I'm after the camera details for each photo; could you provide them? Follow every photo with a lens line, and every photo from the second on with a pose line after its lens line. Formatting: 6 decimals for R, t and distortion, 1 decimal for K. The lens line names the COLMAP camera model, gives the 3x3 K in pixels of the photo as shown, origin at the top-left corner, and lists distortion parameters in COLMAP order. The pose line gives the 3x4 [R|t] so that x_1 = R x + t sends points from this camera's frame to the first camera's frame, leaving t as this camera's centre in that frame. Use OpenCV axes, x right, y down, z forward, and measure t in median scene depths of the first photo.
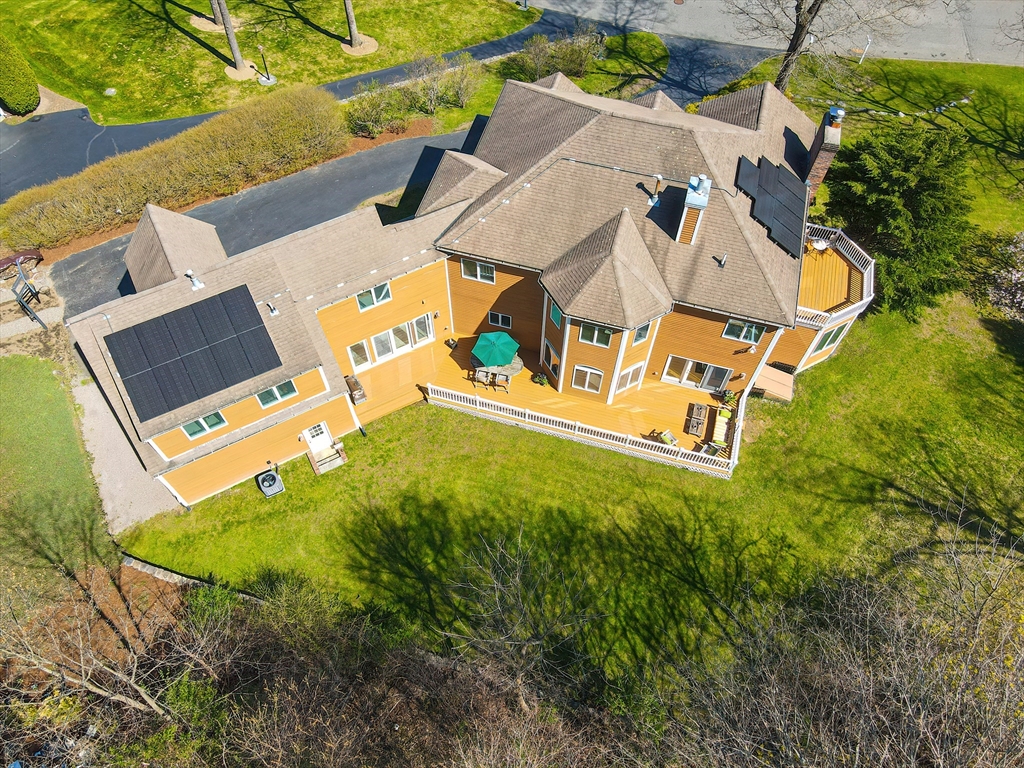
lens RADIAL K [[761.6, 0, 512.0], [0, 761.6, 384.0], [0, 0, 1]] dist [0.019832, 0.000936]
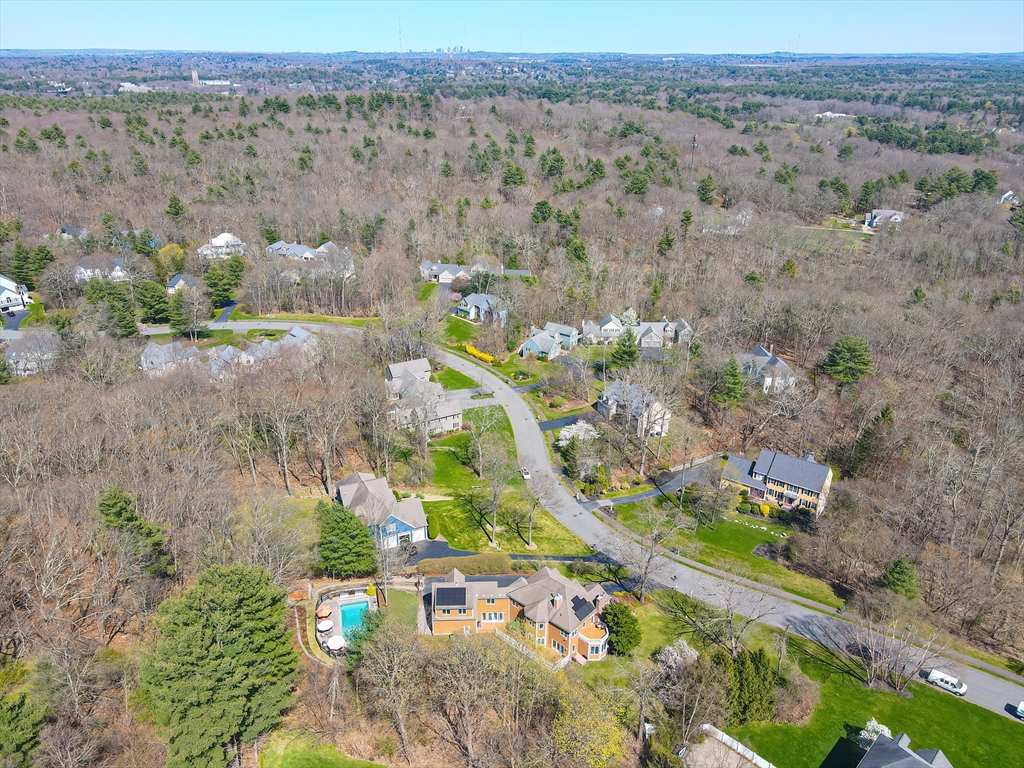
lens RADIAL K [[795.7, 0, 495.8], [0, 795.7, 382.9], [0, 0, 1]] dist [0.003164, 0.003927]
pose [[0.891467, 0.184413, -0.413858, 1.333324], [-0.383120, 0.794440, -0.471258, 0.913431], [0.241879, 0.578668, 0.778870, -2.903644]]
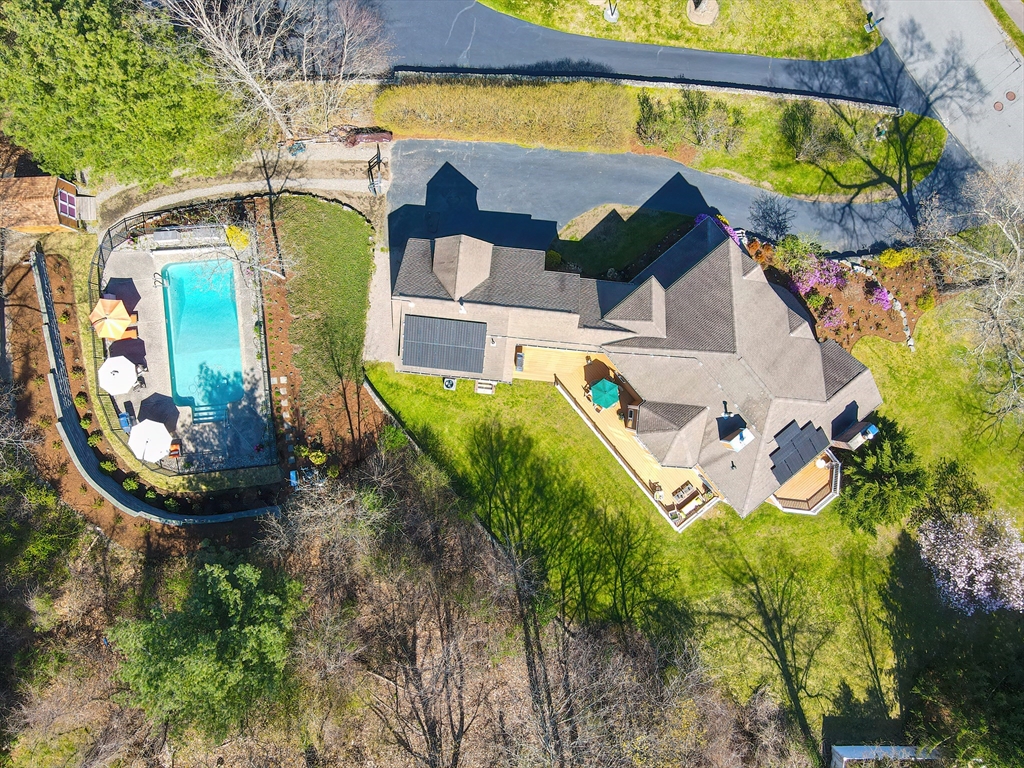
lens RADIAL K [[765.7, 0, 503.7], [0, 765.7, 392.1], [0, 0, 1]] dist [0.005432, 0.003564]
pose [[0.826659, 0.562688, -0.004033, -0.181786], [-0.475722, 0.702686, 0.529076, -0.753620], [0.300539, -0.435447, 0.848565, -0.396102]]
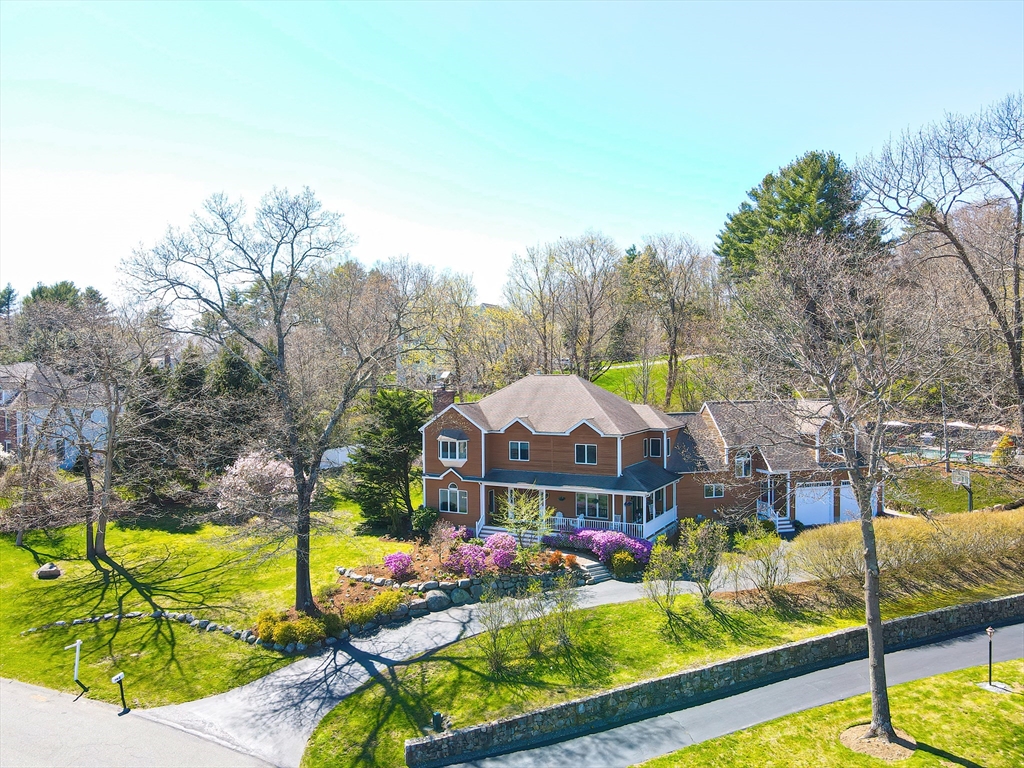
lens RADIAL K [[765.7, 0, 503.7], [0, 765.7, 392.1], [0, 0, 1]] dist [0.005432, 0.003564]
pose [[-0.976021, -0.009743, 0.217456, -0.092580], [0.182884, 0.505071, 0.843479, -1.603768], [-0.118049, 0.863023, -0.491178, 1.649623]]
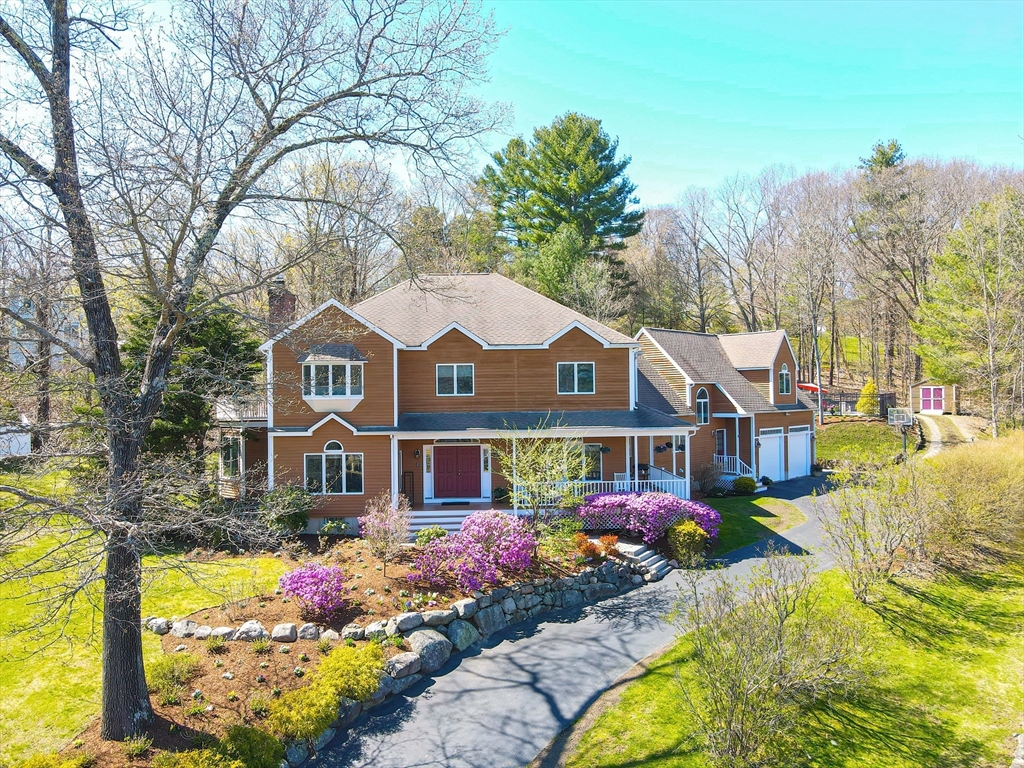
lens RADIAL K [[765.7, 0, 503.7], [0, 765.7, 392.1], [0, 0, 1]] dist [0.005432, 0.003564]
pose [[-0.954264, -0.002707, -0.298952, 0.377147], [-0.252201, 0.544264, 0.800107, -1.031840], [0.160543, 0.838910, -0.520055, 1.500598]]
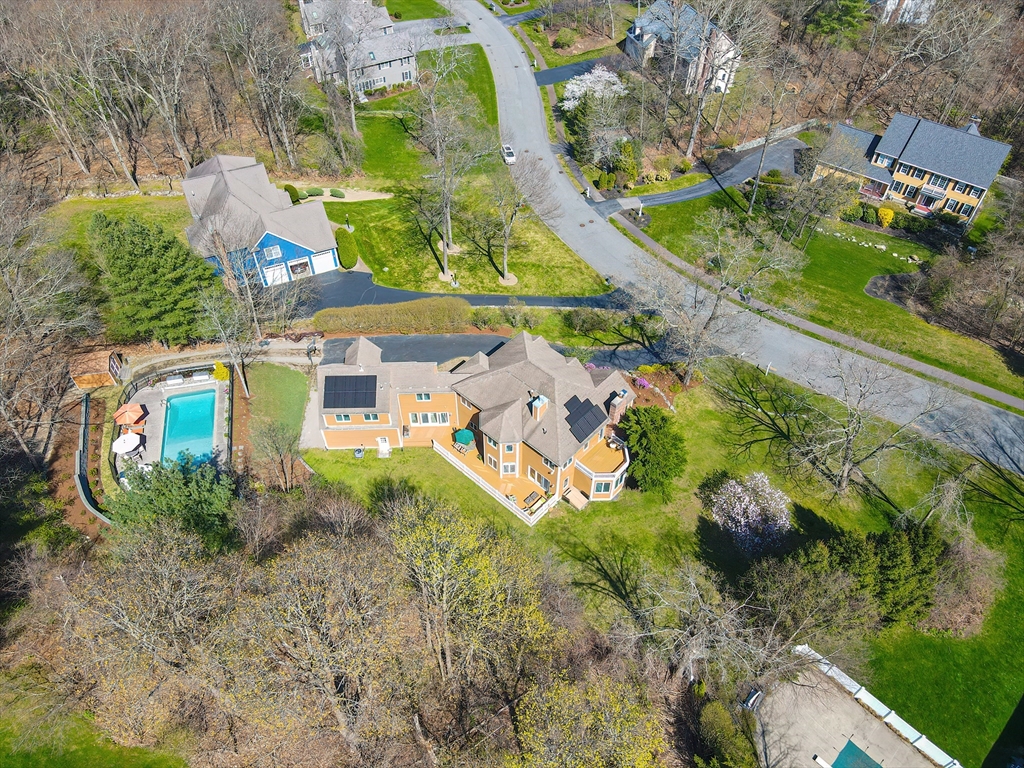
lens RADIAL K [[765.7, 0, 503.7], [0, 765.7, 392.1], [0, 0, 1]] dist [0.005432, 0.003564]
pose [[0.887945, 0.341989, -0.307567, 0.718489], [-0.386895, 0.916968, -0.097374, 0.010722], [0.248729, 0.205459, 0.946531, -1.145038]]
